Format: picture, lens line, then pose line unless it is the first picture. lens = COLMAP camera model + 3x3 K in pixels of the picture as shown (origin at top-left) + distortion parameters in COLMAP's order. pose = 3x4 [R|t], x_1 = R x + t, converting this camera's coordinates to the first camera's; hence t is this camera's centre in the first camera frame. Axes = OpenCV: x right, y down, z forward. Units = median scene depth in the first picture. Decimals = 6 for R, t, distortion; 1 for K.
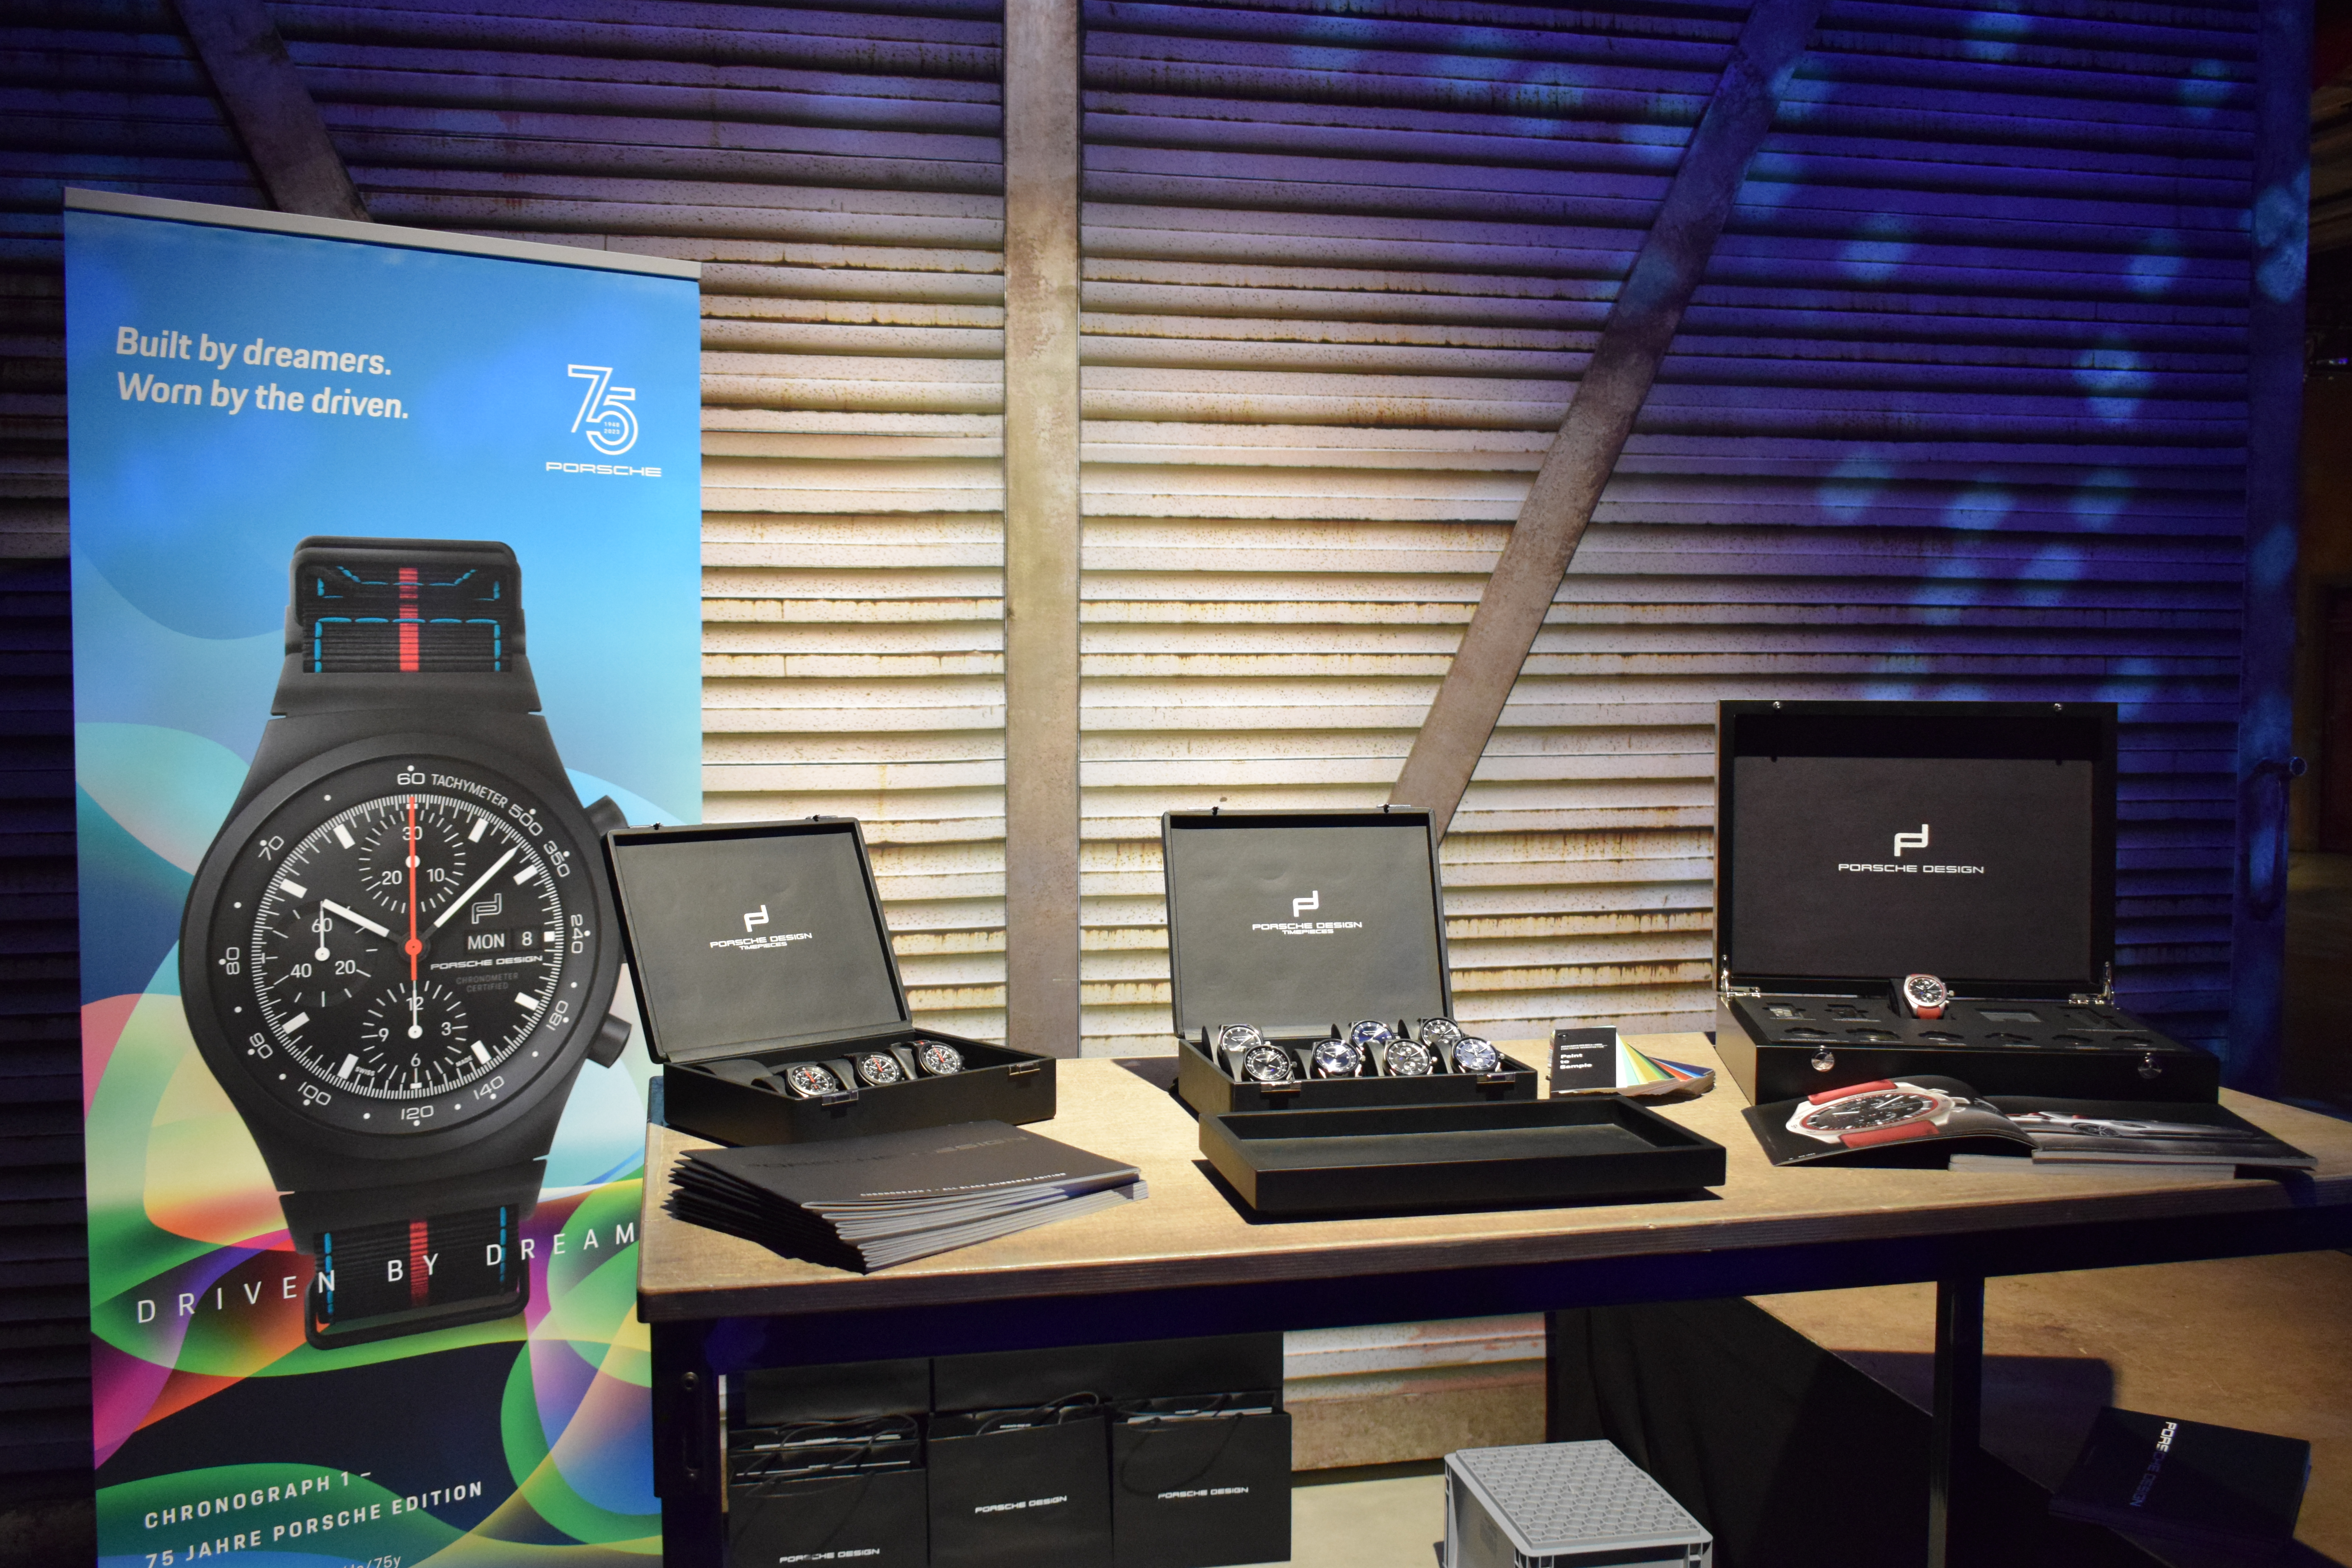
lens RADIAL K [[2156.0, 0, 1175.2], [0, 2156.0, 792.1], [0, 0, 1]] dist [-0.048091, 0.000000]
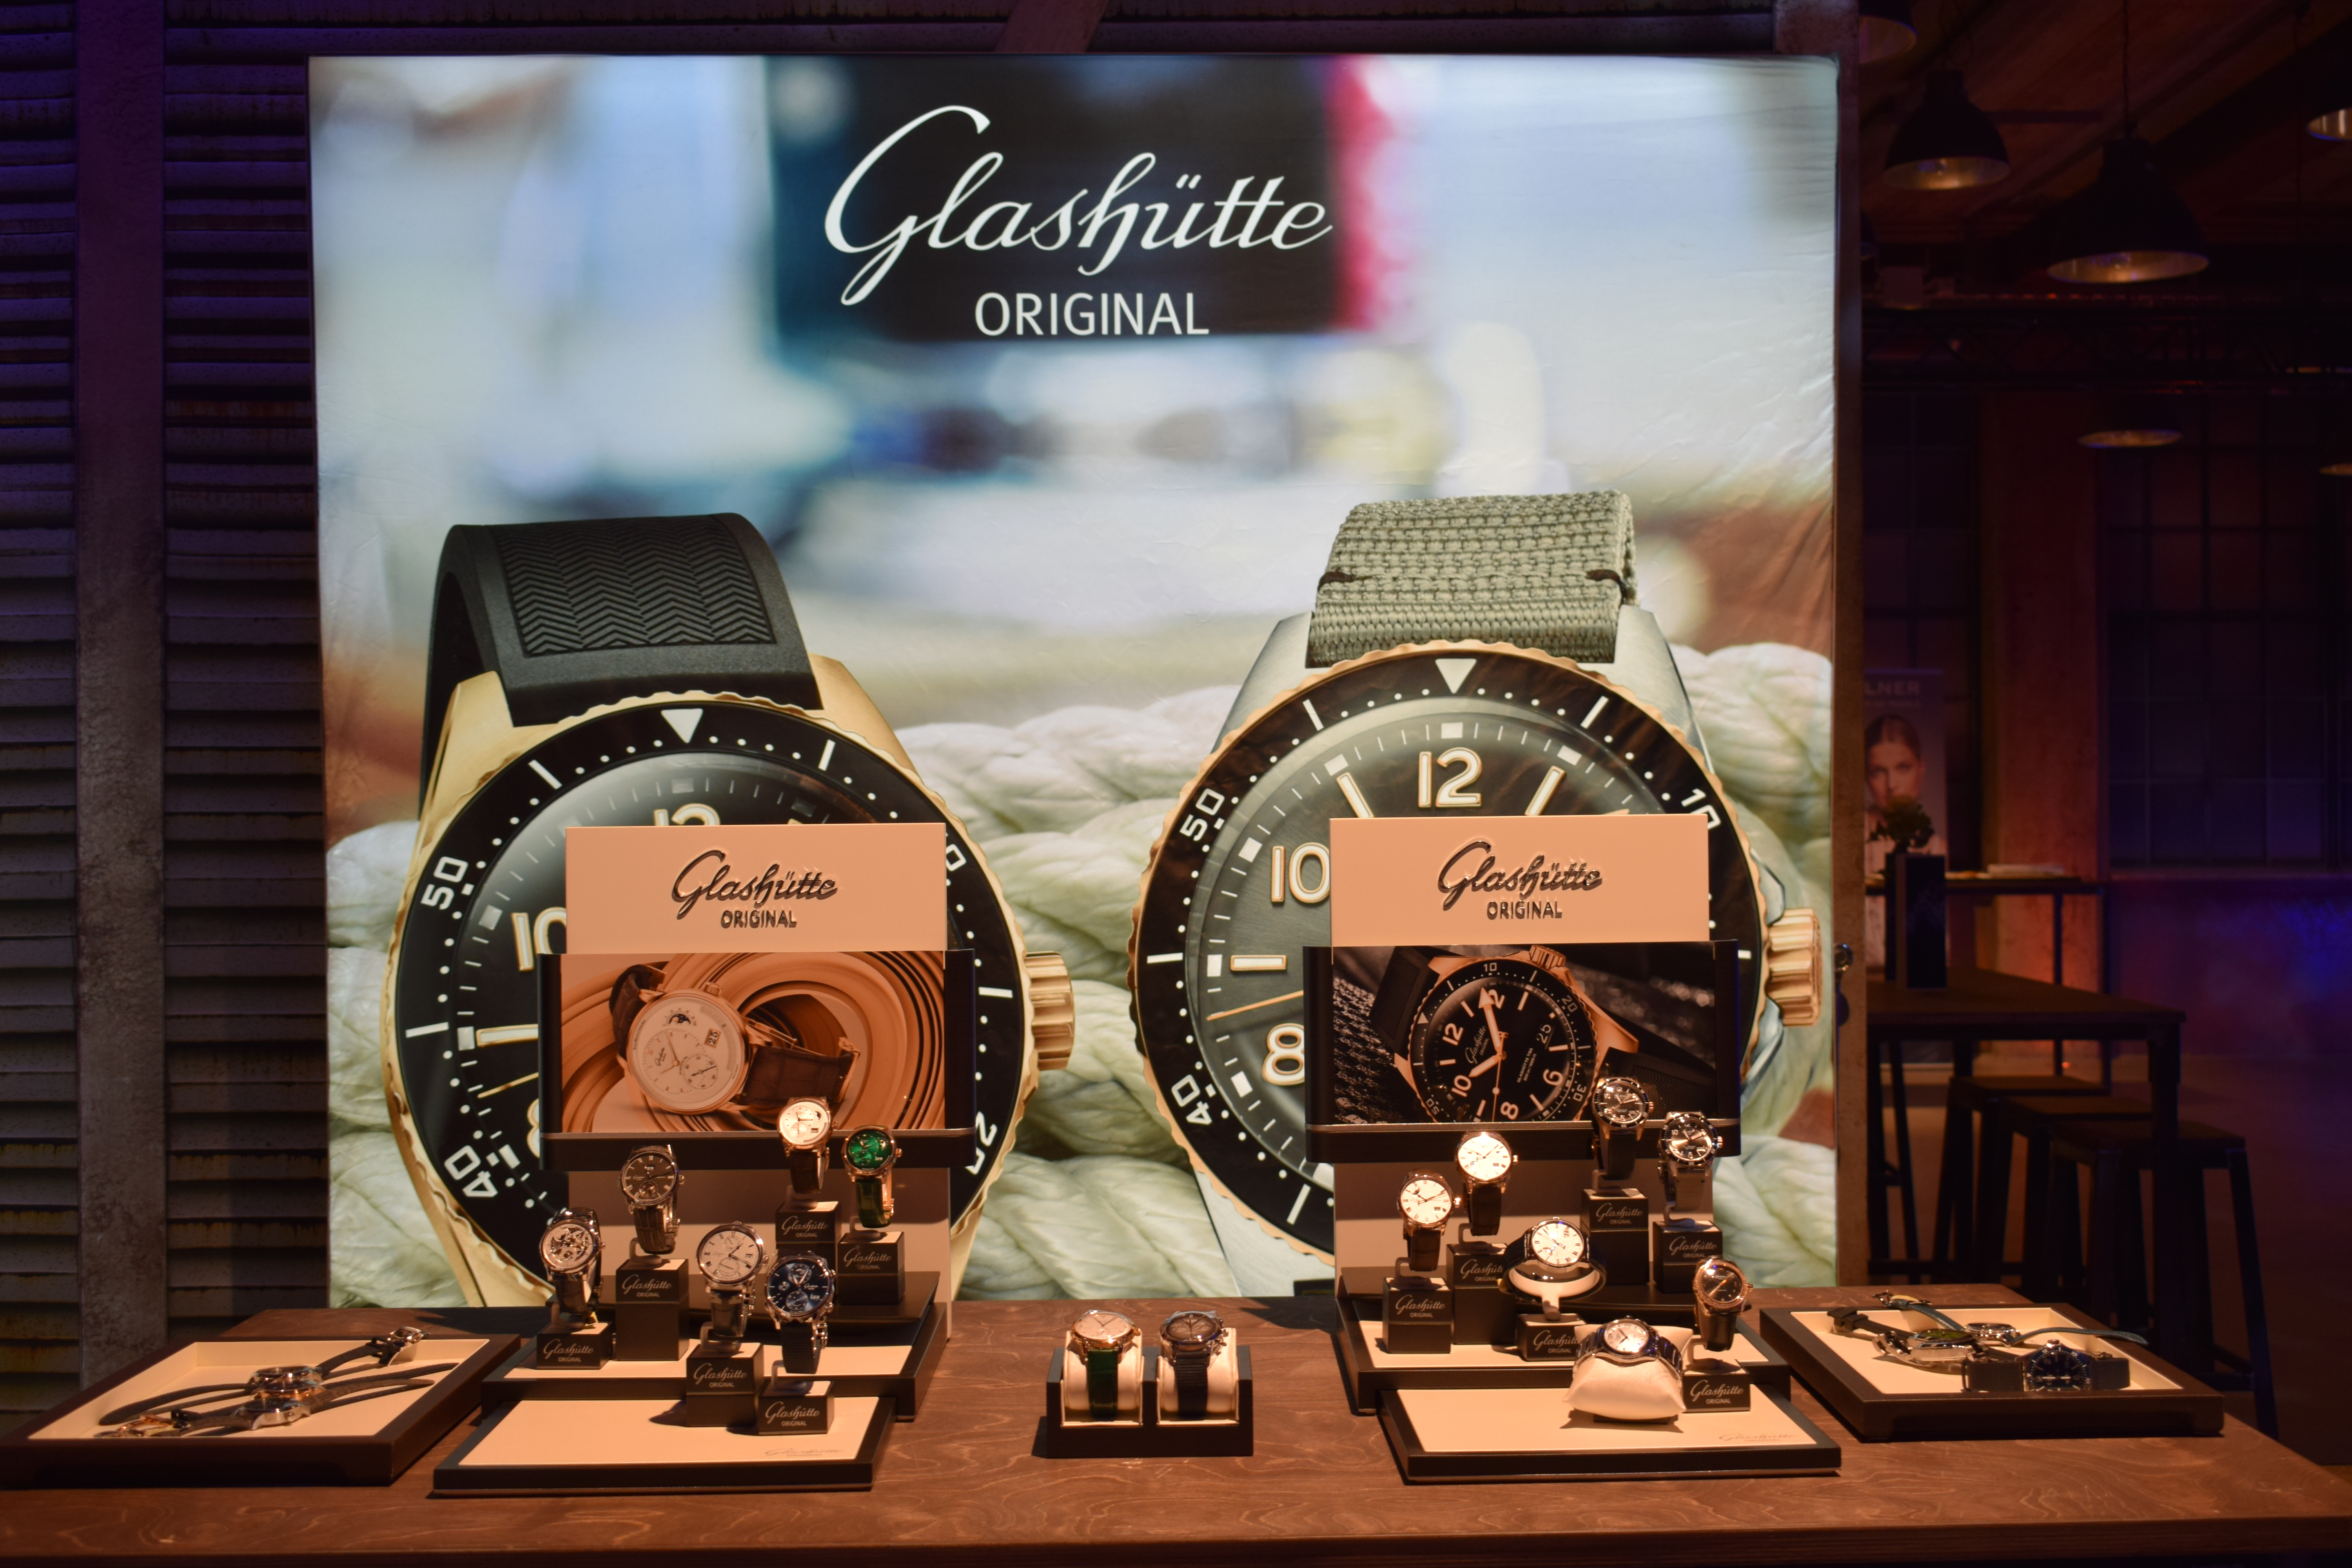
lens RADIAL K [[2648.1, 0, 1175.8], [0, 2648.1, 775.9], [0, 0, 1]] dist [-0.024732, 0.000000]
pose [[0.969281, 0.001337, -0.245952, 0.581060], [-0.021224, 0.996710, -0.078225, -0.008278], [0.245038, 0.081042, 0.966120, 0.128141]]
